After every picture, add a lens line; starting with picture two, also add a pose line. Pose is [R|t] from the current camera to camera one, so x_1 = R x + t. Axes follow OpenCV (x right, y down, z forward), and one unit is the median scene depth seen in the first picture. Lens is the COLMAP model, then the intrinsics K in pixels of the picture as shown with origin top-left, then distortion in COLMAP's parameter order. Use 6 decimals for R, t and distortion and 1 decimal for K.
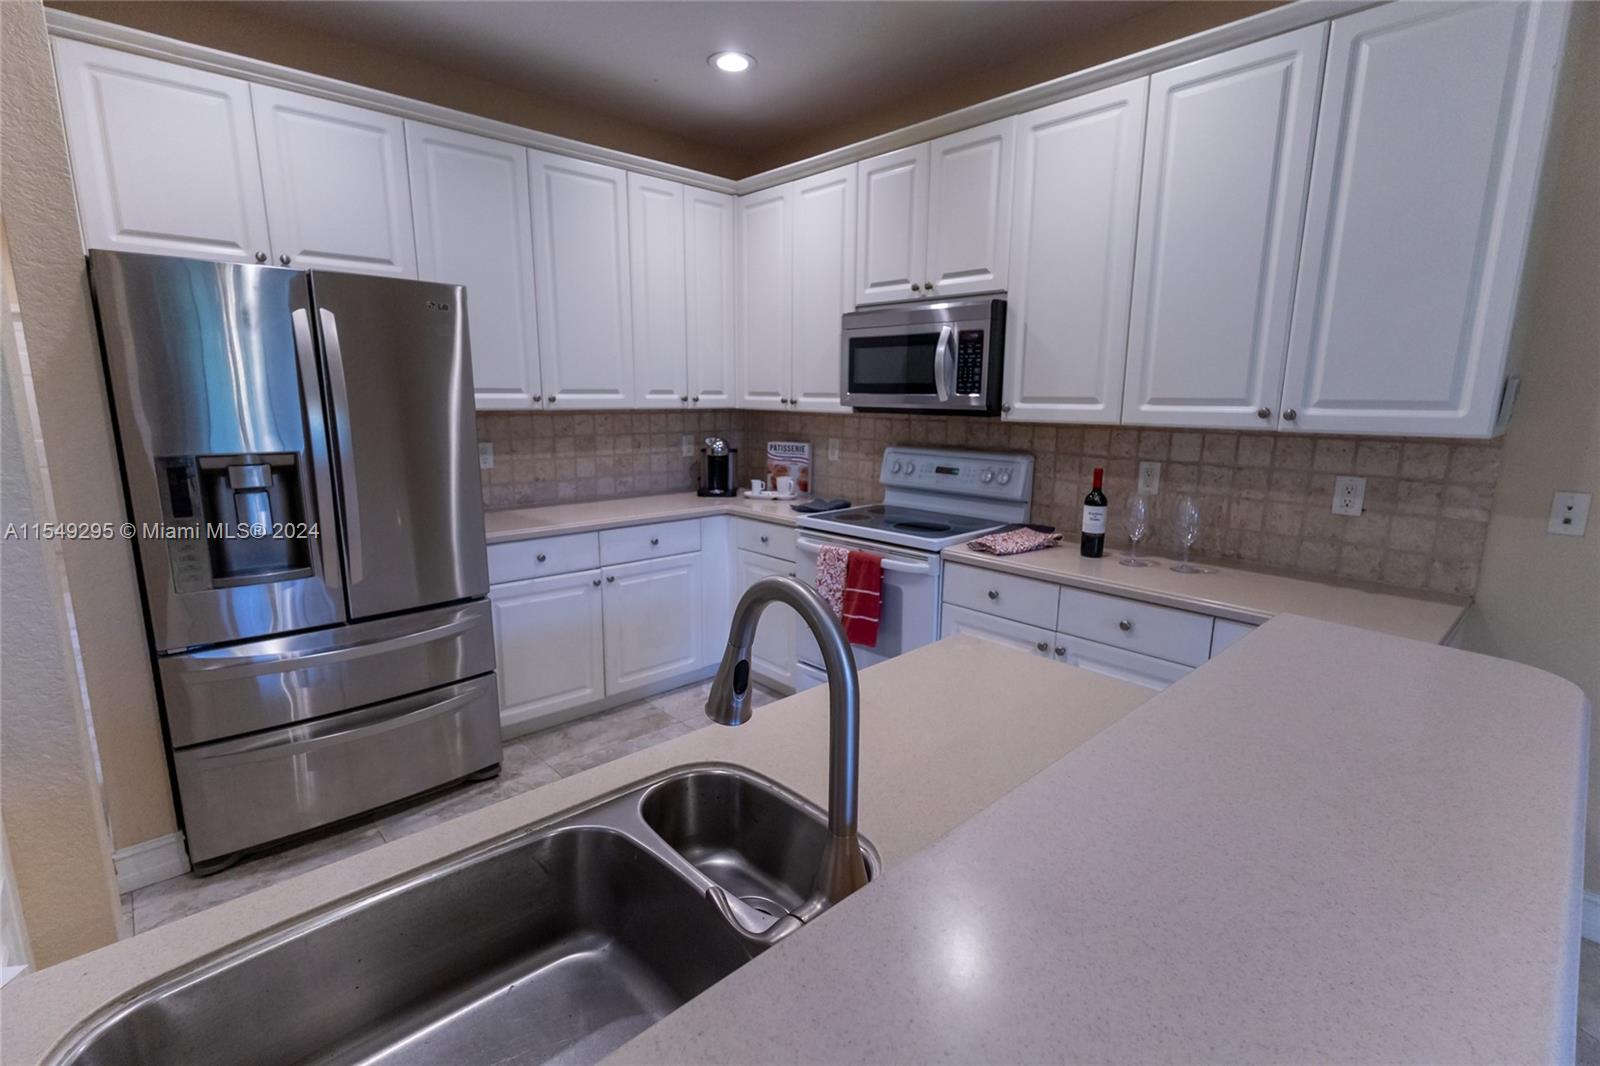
lens RADIAL K [[740.2, 0, 800.0], [0, 740.2, 533.0], [0, 0, 1]] dist [0.011537, -0.000028]
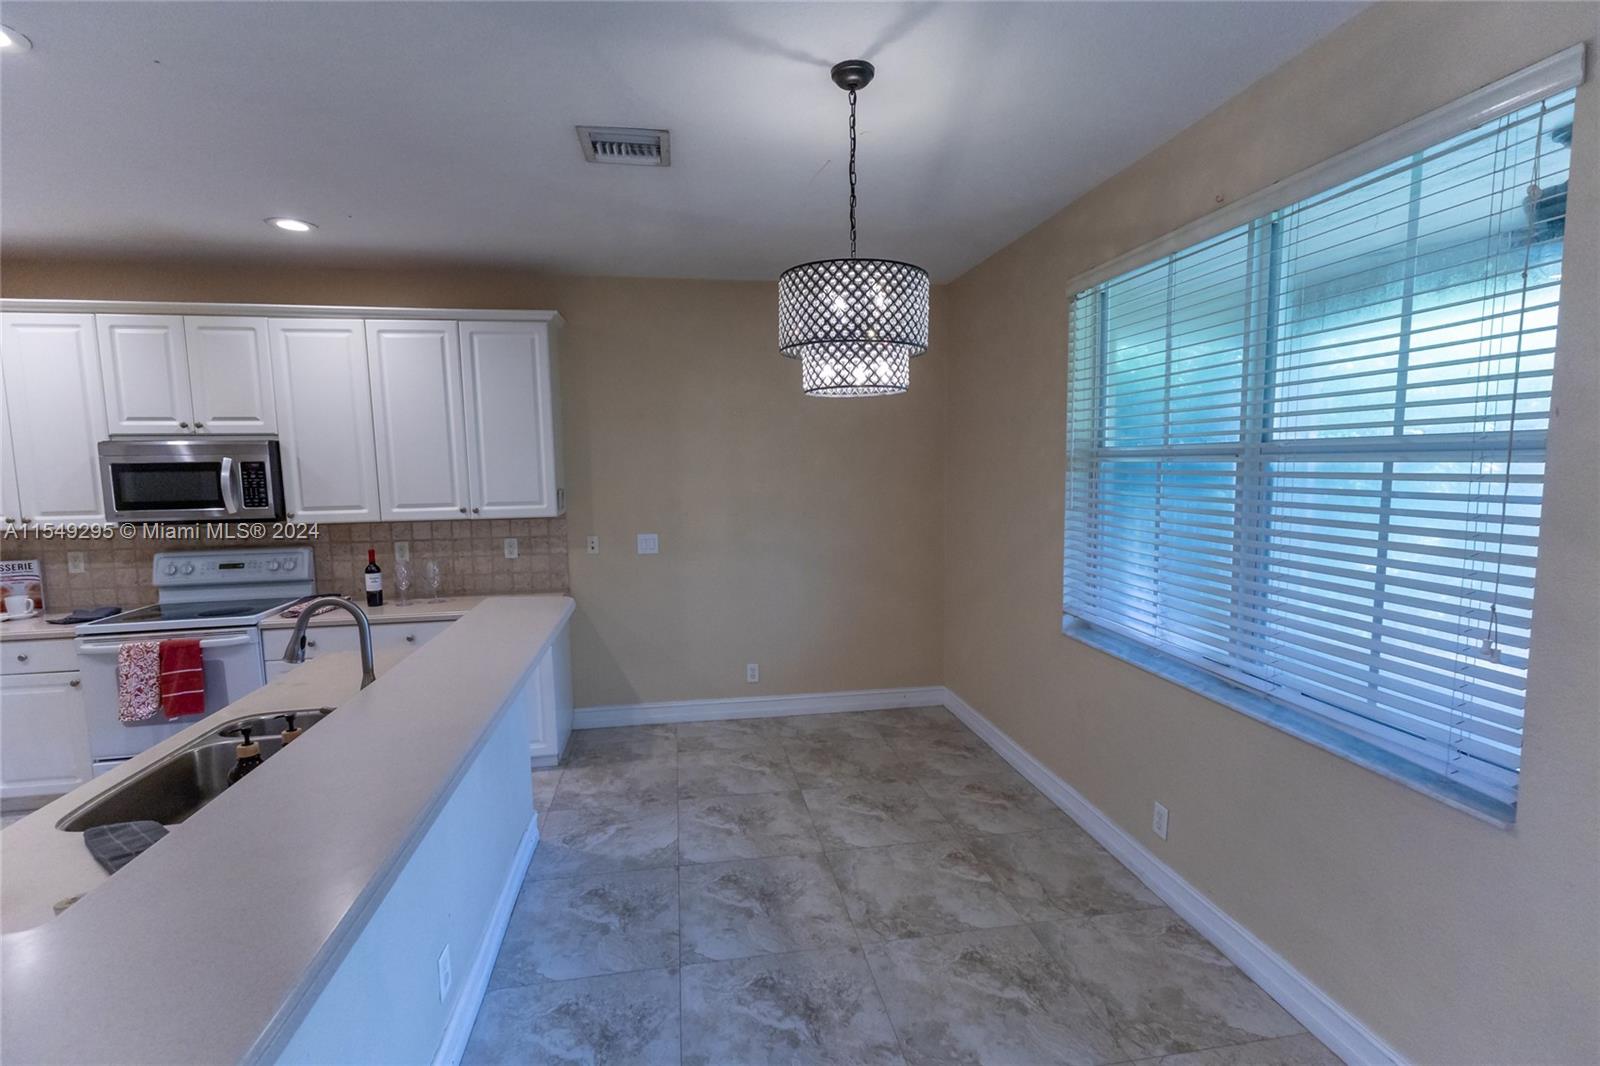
lens RADIAL K [[740.2, 0, 800.0], [0, 740.2, 533.0], [0, 0, 1]] dist [0.011537, -0.000028]
pose [[0.550471, -0.100348, 0.828802, -0.370271], [0.178579, 0.983925, 0.000521, 0.037053], [-0.815531, 0.147720, 0.559542, -0.582847]]
